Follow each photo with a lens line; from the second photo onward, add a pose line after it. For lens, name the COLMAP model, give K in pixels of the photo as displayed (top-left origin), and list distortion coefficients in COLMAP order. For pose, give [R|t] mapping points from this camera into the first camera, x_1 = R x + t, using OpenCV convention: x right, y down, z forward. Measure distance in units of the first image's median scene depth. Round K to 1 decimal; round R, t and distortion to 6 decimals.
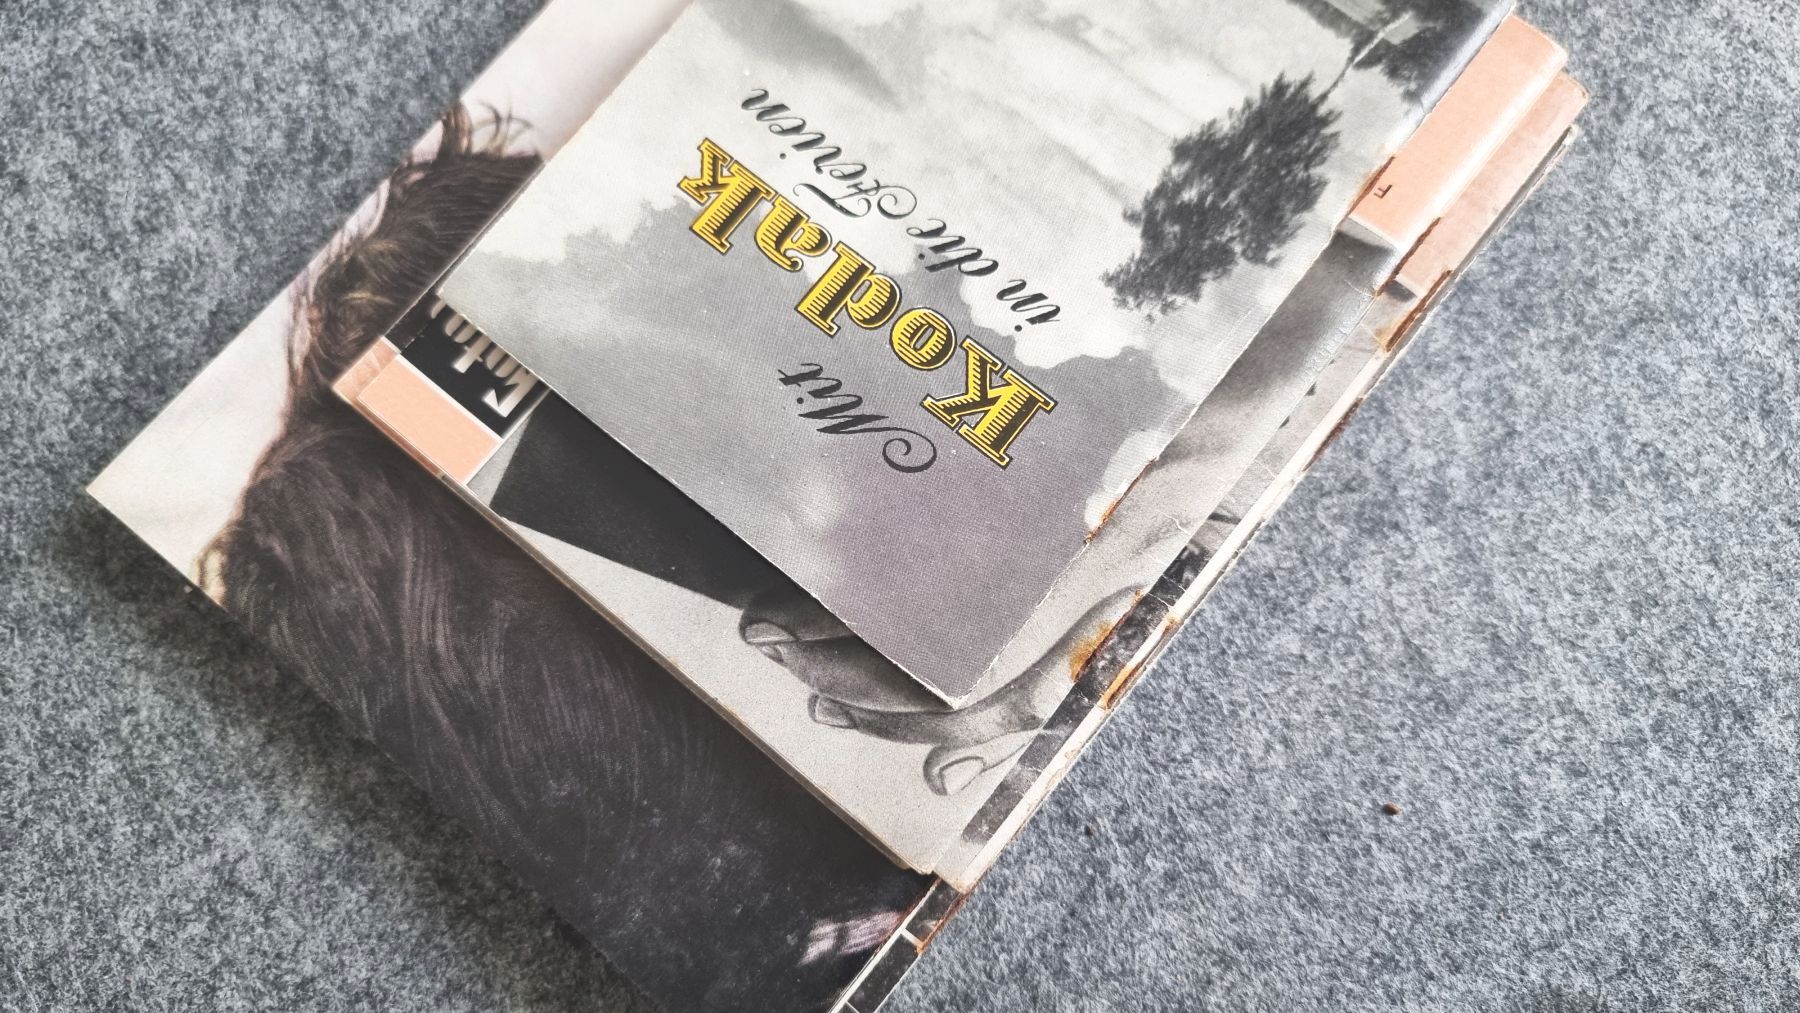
lens RADIAL K [[1295.4, 0, 900.0], [0, 1295.4, 506.5], [0, 0, 1]] dist [0.003951, 0.003710]
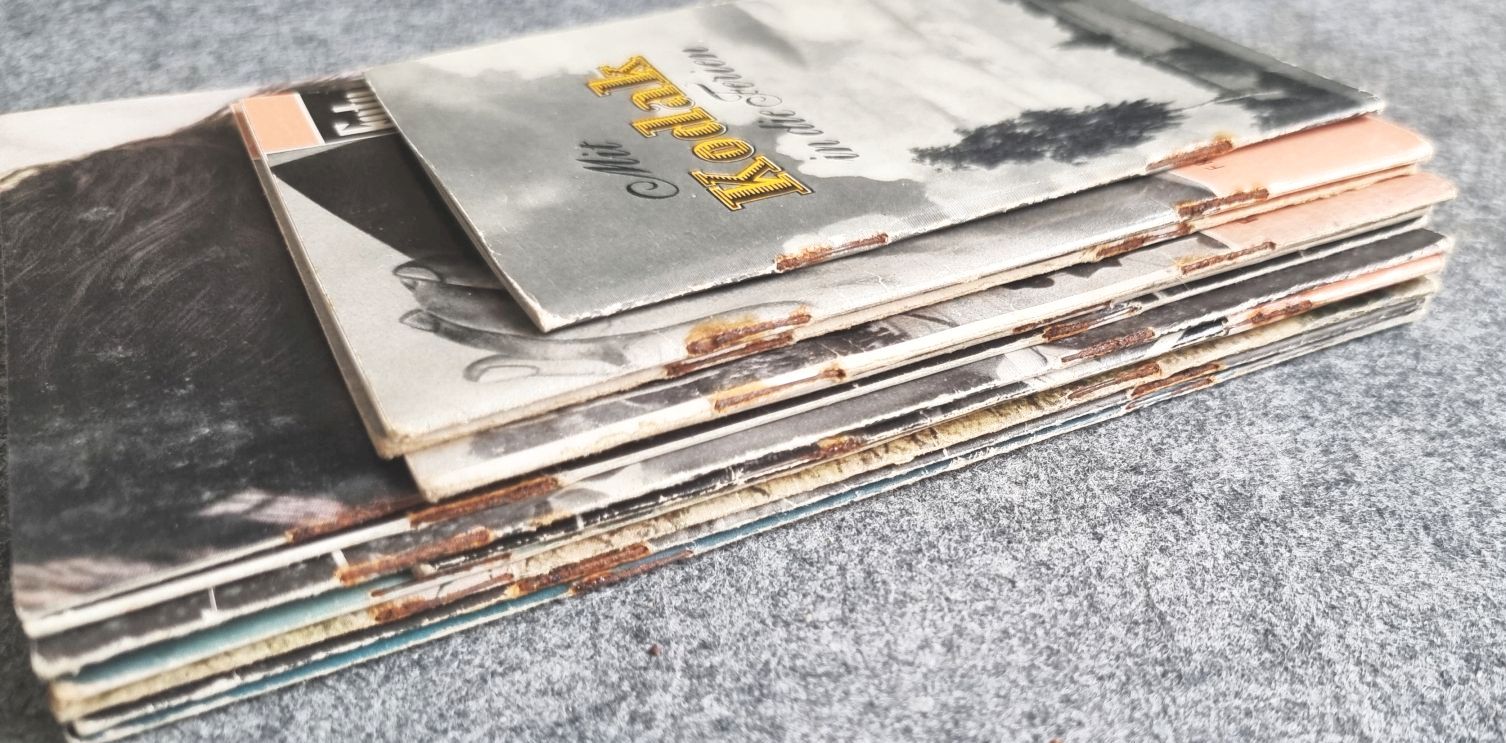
lens RADIAL K [[1270.0, 0, 859.1], [0, 1270.0, 371.9], [0, 0, 1]] dist [0.009656, -0.001270]
pose [[0.930858, 0.253624, -0.263018, 0.406179], [-0.363601, 0.713968, -0.598368, 0.529586], [0.036026, 0.652629, 0.756820, 0.354724]]
